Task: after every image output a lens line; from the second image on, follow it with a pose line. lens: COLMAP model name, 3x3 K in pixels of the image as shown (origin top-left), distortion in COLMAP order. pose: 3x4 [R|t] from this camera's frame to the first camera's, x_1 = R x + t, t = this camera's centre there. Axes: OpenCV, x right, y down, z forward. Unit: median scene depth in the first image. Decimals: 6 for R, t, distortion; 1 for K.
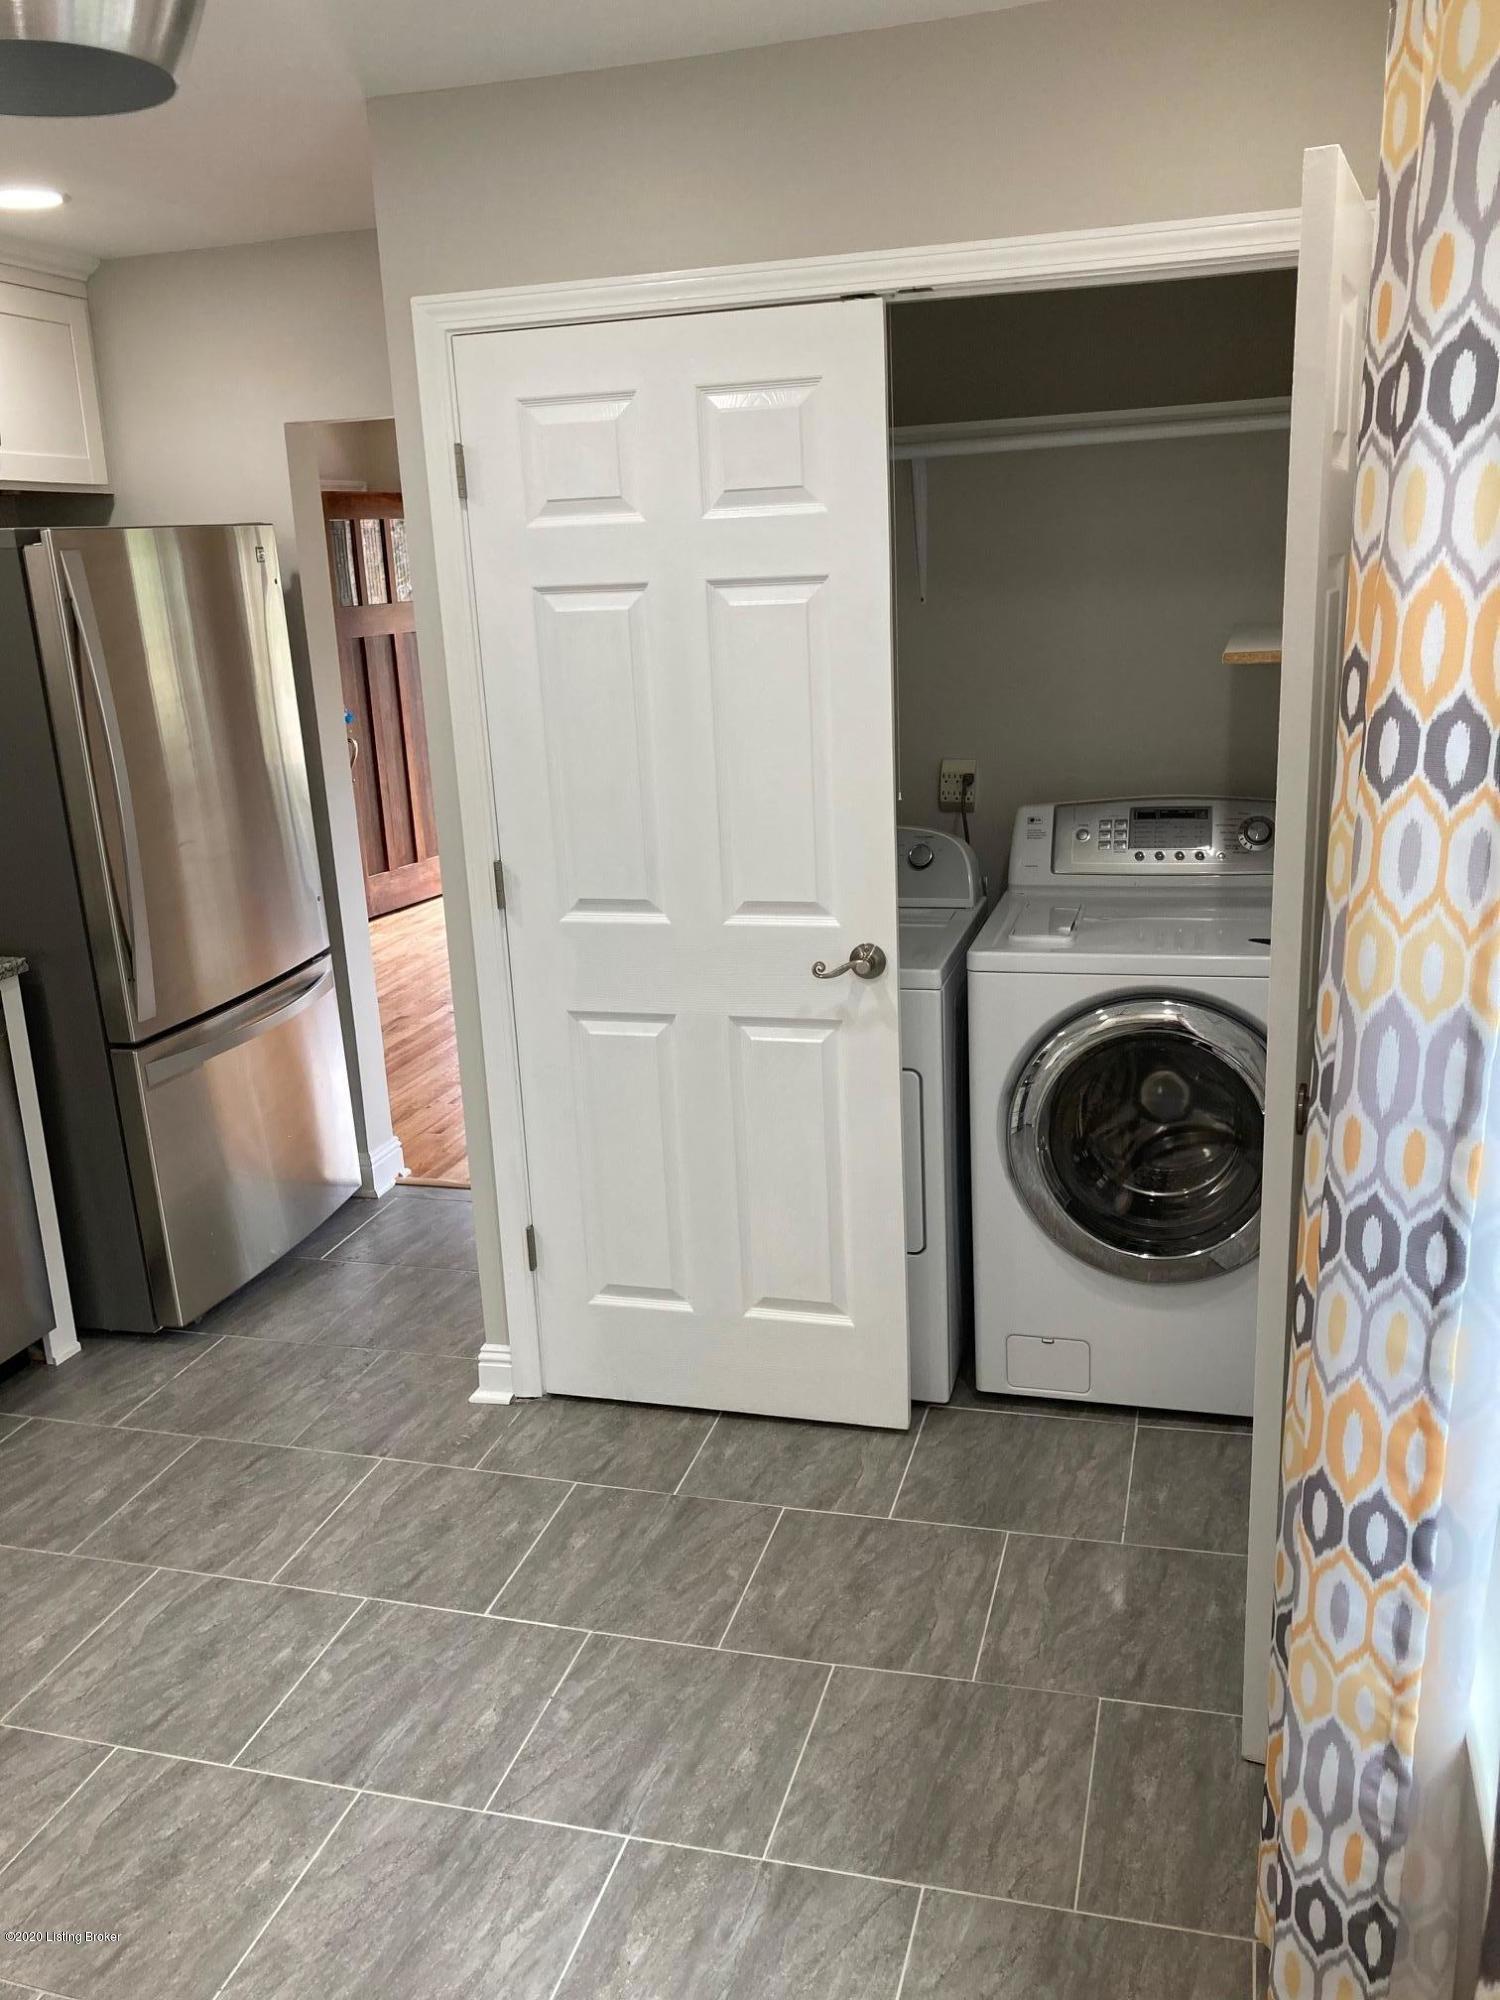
lens RADIAL K [[1641.6, 0, 745.2], [0, 1641.6, 995.9], [0, 0, 1]] dist [0.037797, -0.032255]
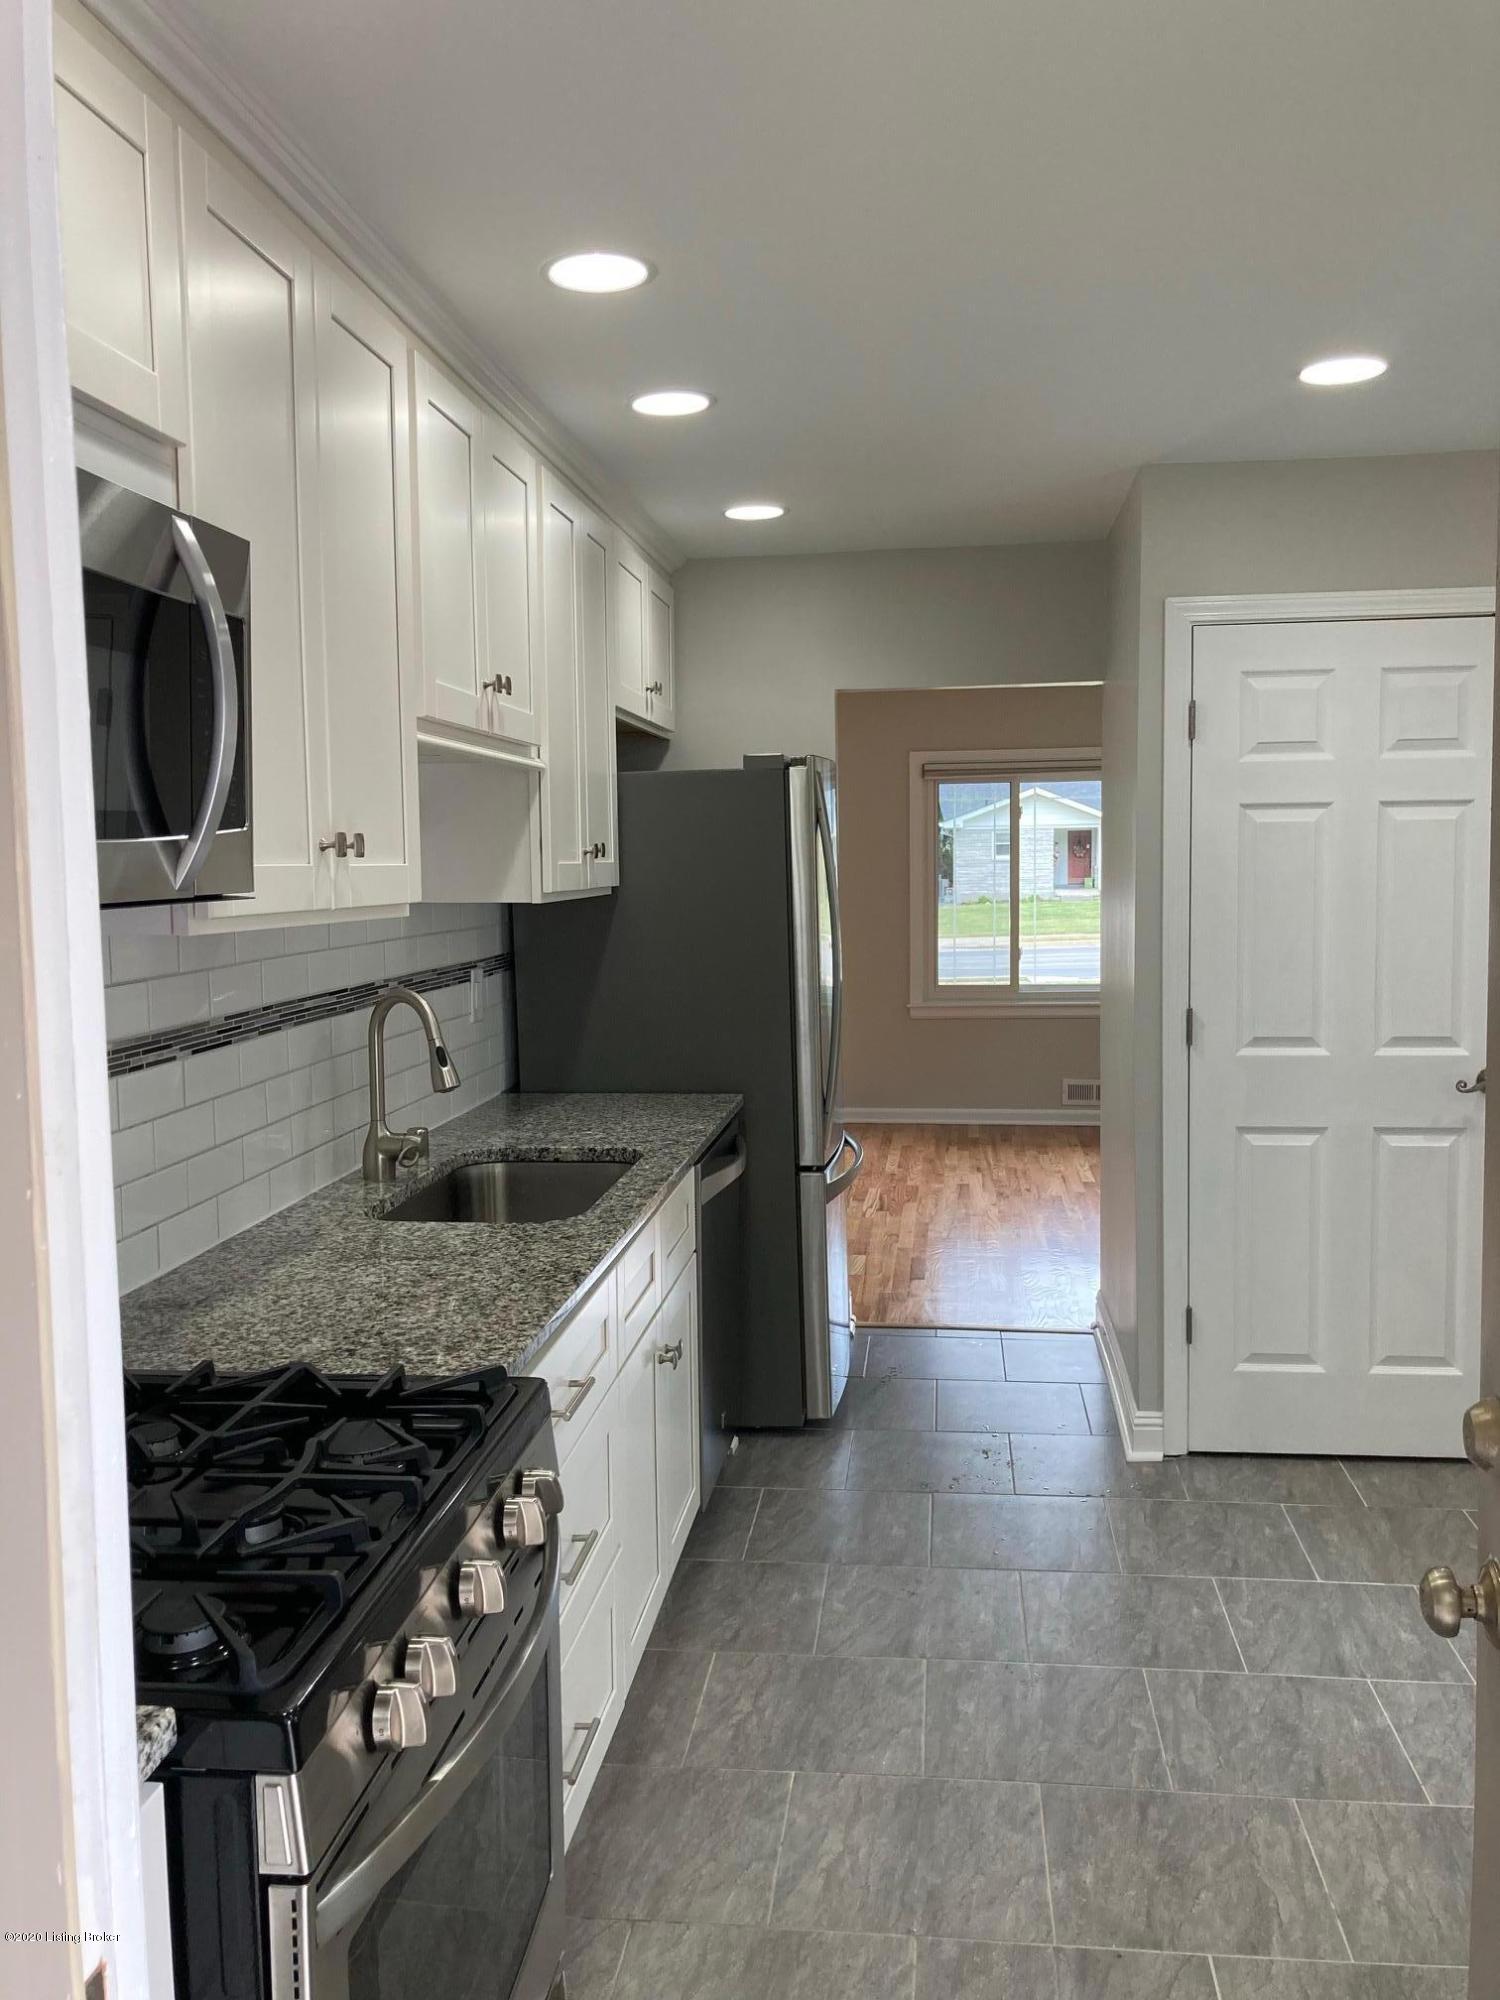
lens RADIAL K [[1641.6, 0, 767.2], [0, 1641.6, 992.7], [0, 0, 1]] dist [0.037797, -0.032255]
pose [[0.985133, 0.018697, 0.170774, -0.732957], [0.013232, 0.982849, -0.183938, 0.146652], [-0.171284, 0.183463, 0.967989, -0.212914]]
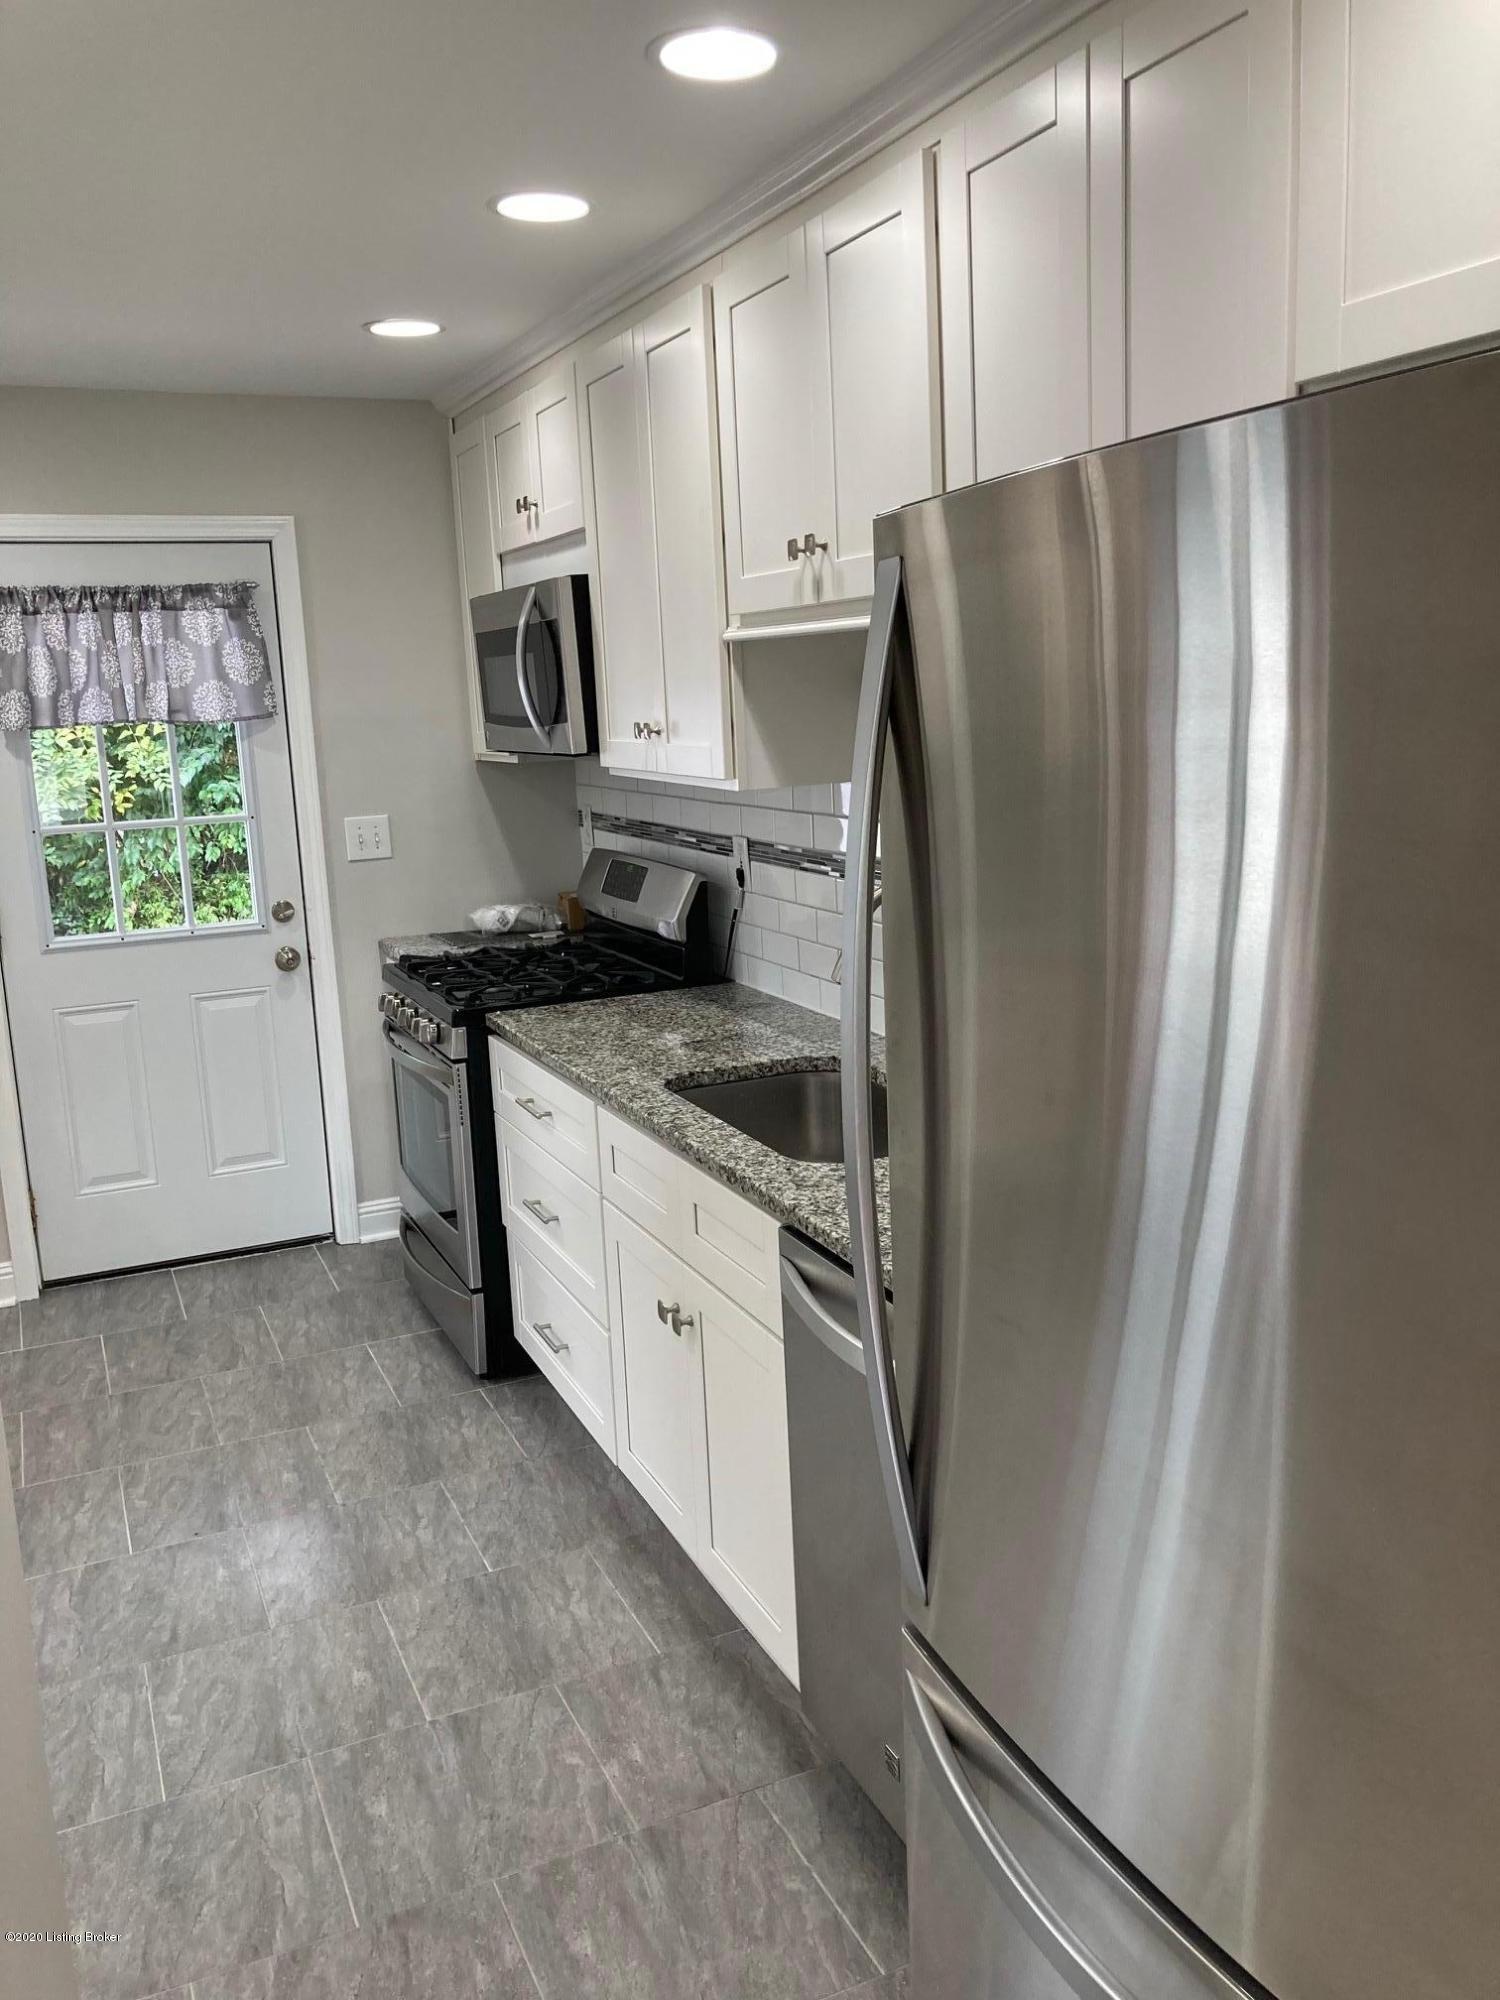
lens RADIAL K [[1641.6, 0, 760.8], [0, 1641.6, 1001.5], [0, 0, 1]] dist [0.037797, -0.032255]
pose [[-0.756828, 0.203317, -0.621187, -0.105103], [-0.092796, 0.907338, 0.410033, -0.370195], [0.646994, 0.367968, -0.667831, 1.434743]]
